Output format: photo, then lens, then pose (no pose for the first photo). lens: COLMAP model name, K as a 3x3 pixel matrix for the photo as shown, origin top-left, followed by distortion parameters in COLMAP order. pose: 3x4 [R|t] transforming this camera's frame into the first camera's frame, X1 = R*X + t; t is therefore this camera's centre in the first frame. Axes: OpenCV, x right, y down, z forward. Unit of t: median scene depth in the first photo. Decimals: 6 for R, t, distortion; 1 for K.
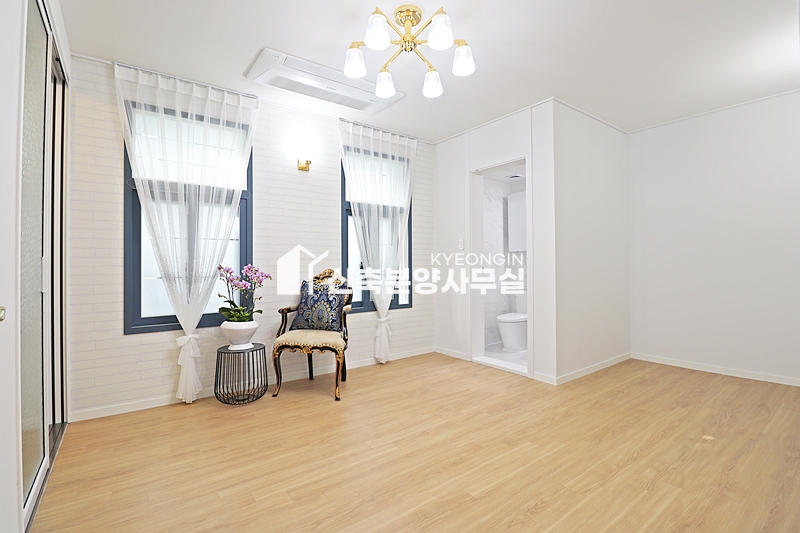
lens RADIAL K [[373.5, 0, 399.0], [0, 373.5, 266.0], [0, 0, 1]] dist [-0.006702, -0.004418]
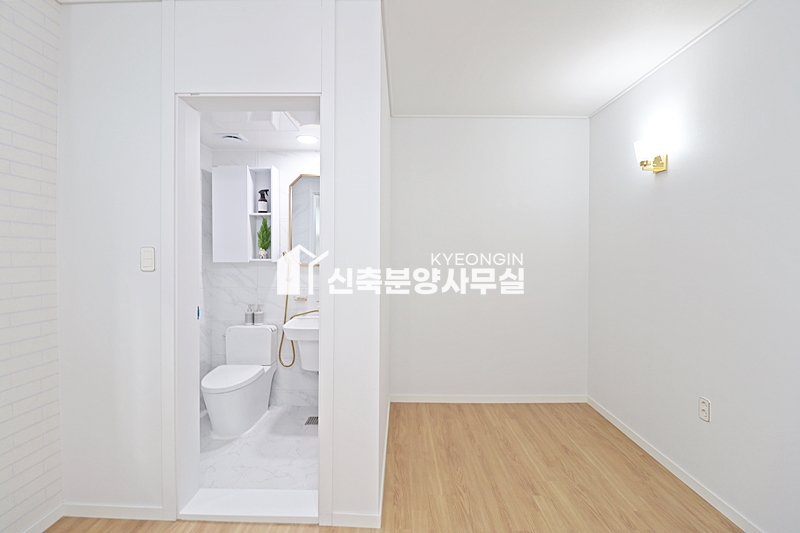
lens RADIAL K [[373.5, 0, 399.7], [0, 373.5, 263.0], [0, 0, 1]] dist [-0.006702, -0.004418]
pose [[0.609050, -0.007171, 0.793100, 0.007970], [-0.005576, 0.999896, 0.013322, -0.081420], [-0.793113, -0.012536, 0.608946, 0.678367]]
